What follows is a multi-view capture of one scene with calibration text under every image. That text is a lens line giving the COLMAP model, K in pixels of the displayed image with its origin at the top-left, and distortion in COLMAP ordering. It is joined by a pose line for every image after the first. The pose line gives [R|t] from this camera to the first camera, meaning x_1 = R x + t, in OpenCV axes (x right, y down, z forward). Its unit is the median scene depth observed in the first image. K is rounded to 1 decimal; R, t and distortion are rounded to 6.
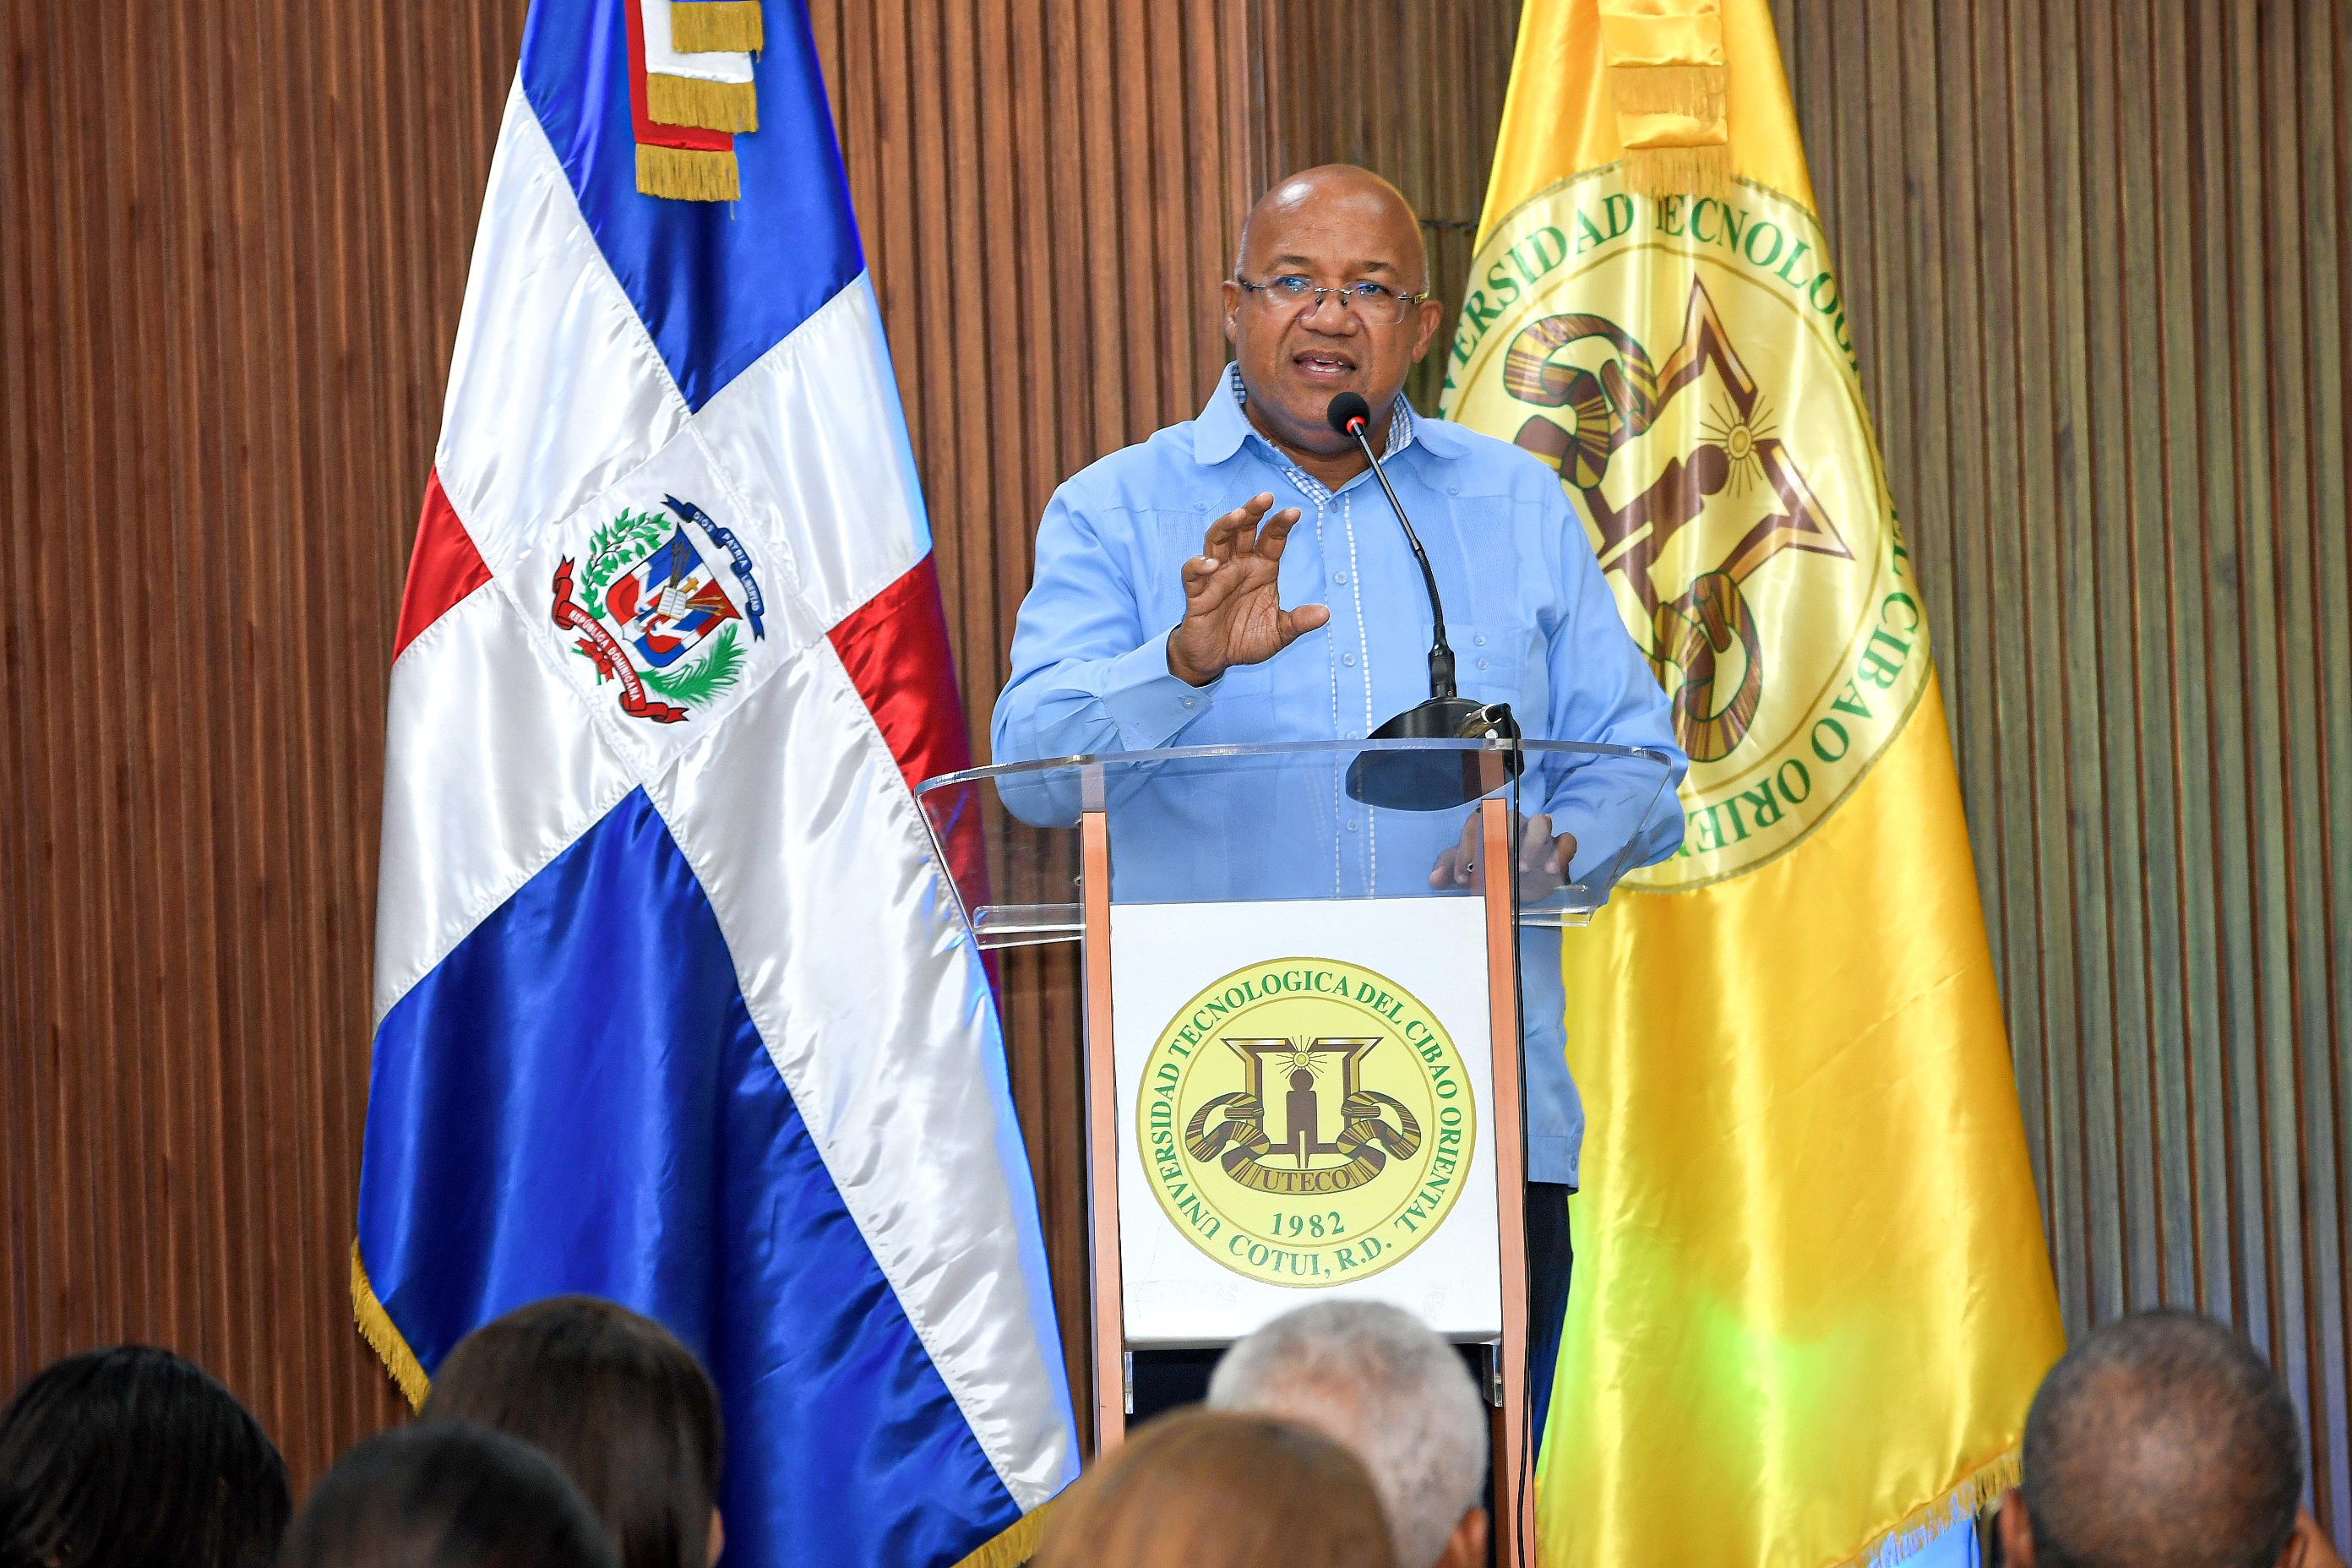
lens RADIAL K [[11108.1, 0, 1187.7], [0, 11108.1, 779.3], [0, 0, 1]] dist [1.932259, 0.000000]
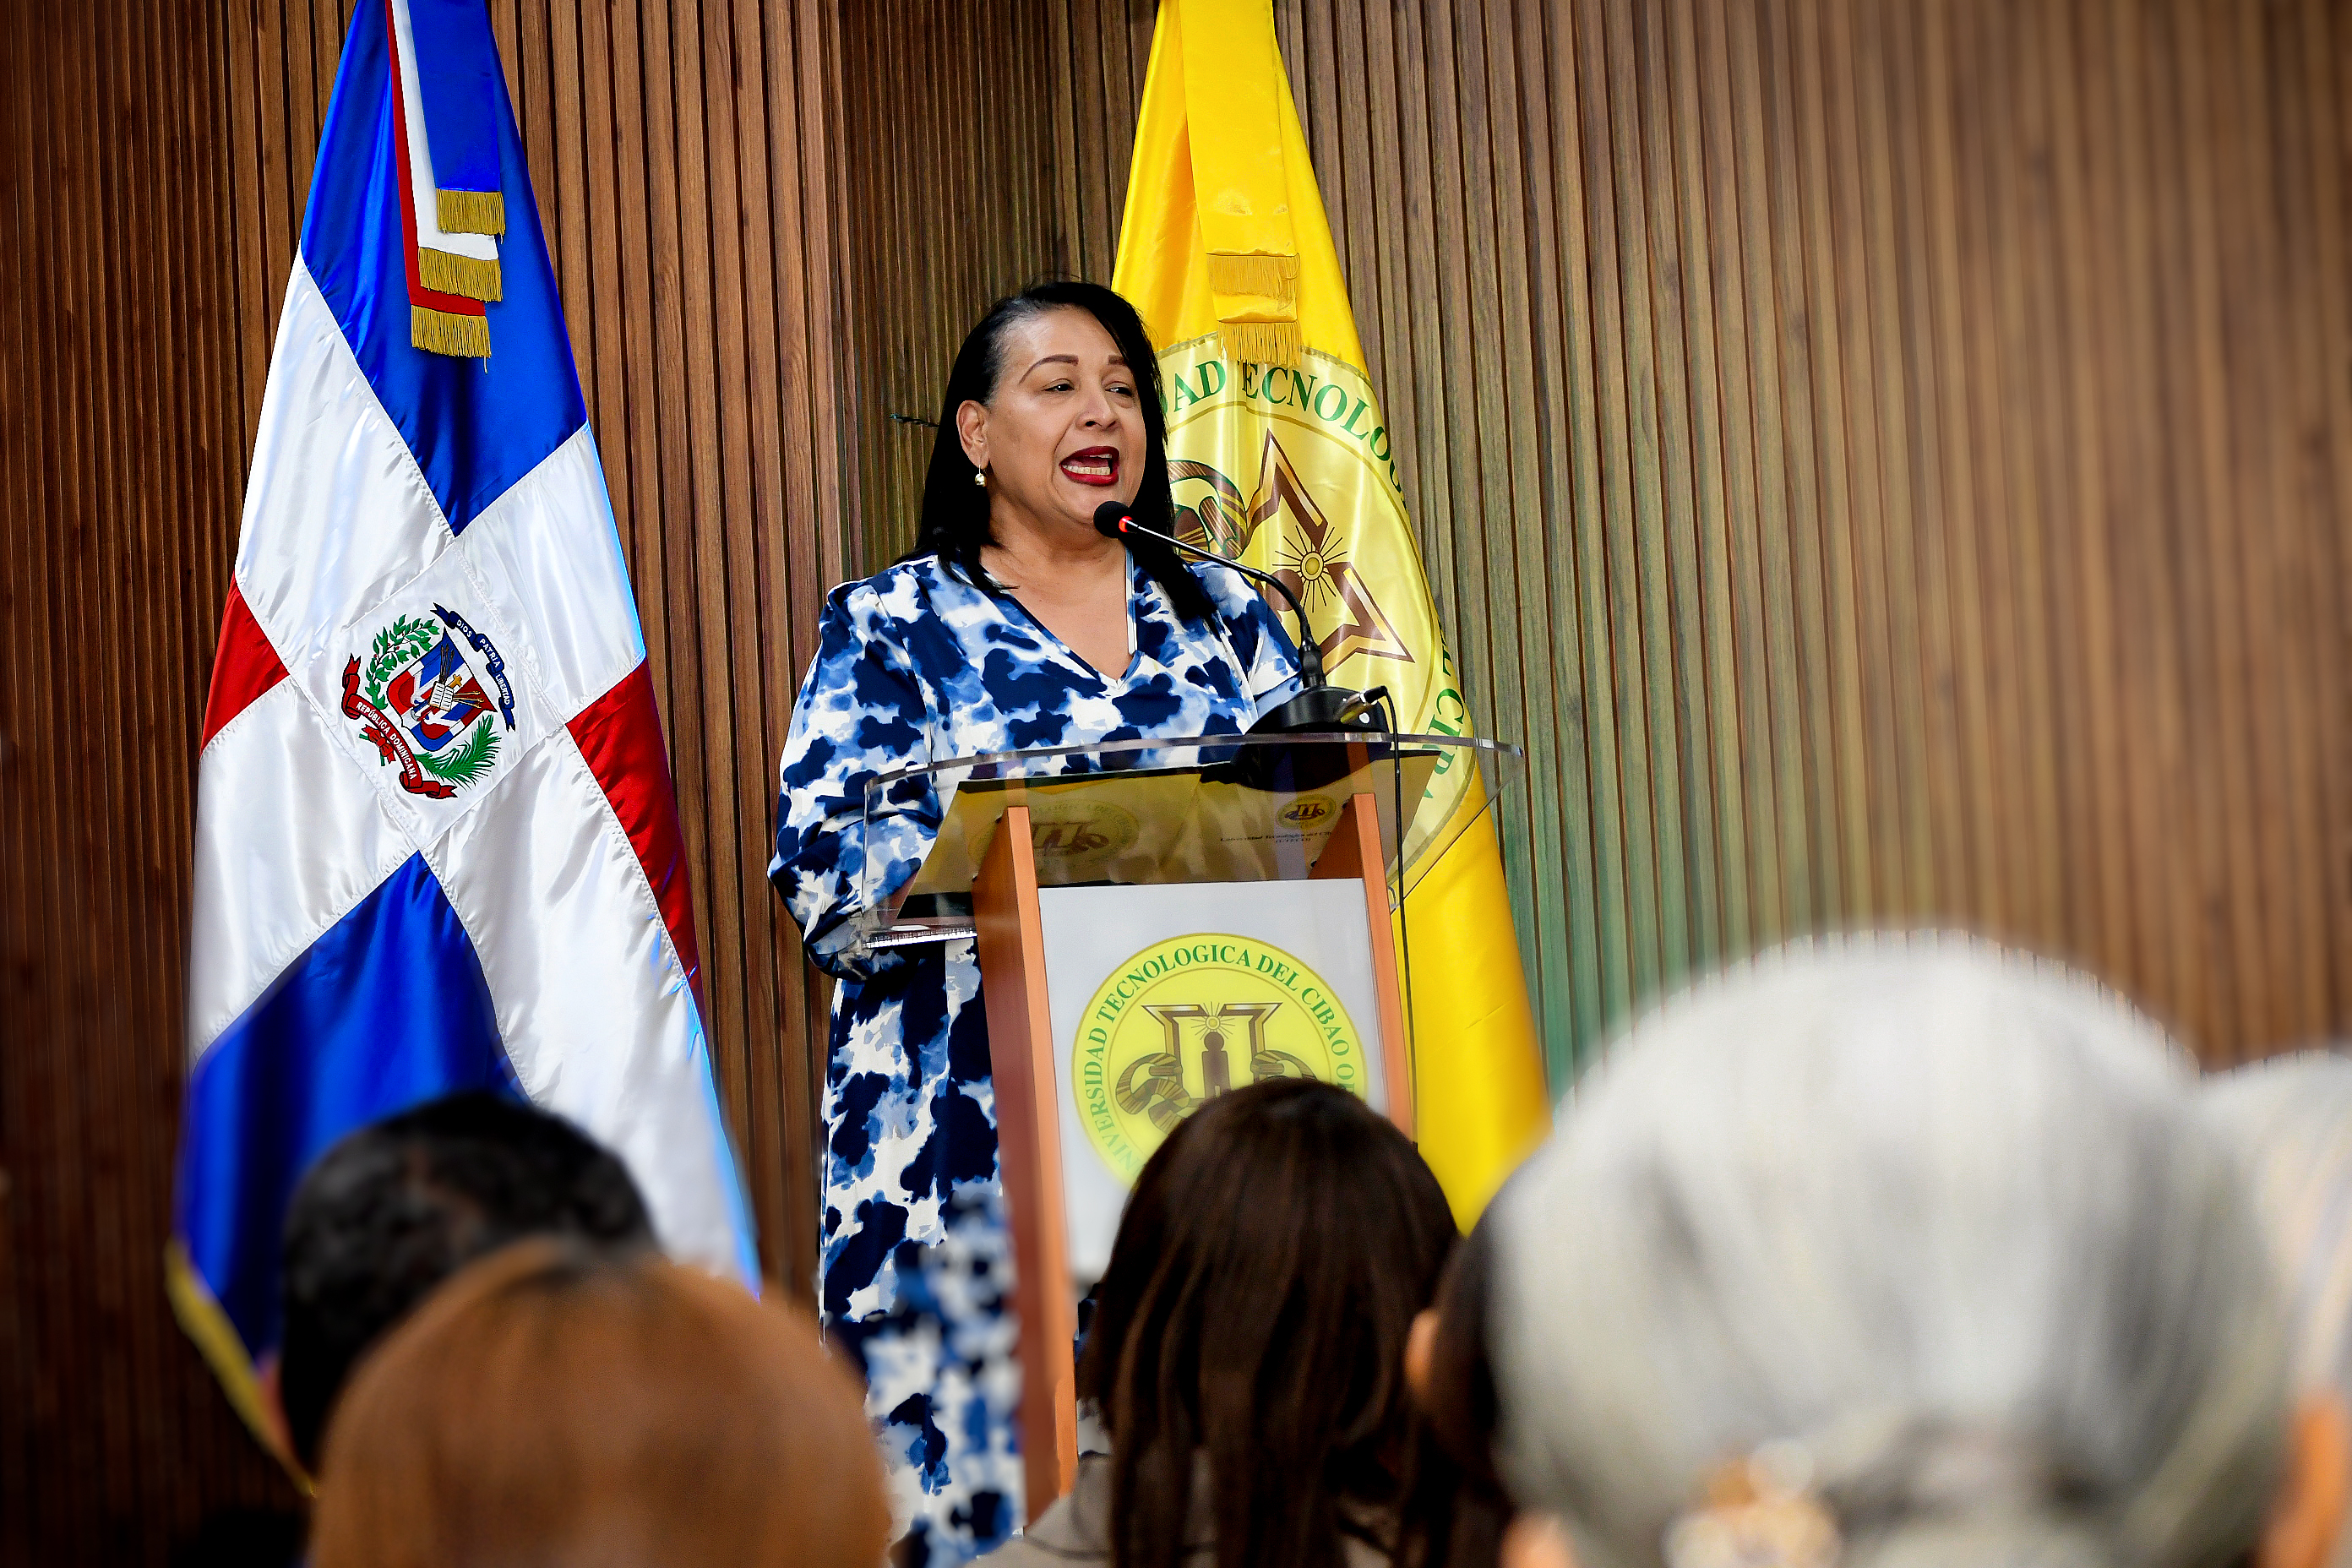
lens RADIAL K [[6942.6, 0, 1174.5], [0, 6942.6, 789.4], [0, 0, 1]] dist [0.148047, 0.000000]
pose [[0.981776, -0.006626, 0.189924, -1.445063], [0.016799, 0.998506, -0.051999, 0.436385], [-0.189296, 0.054242, 0.980421, 3.641432]]
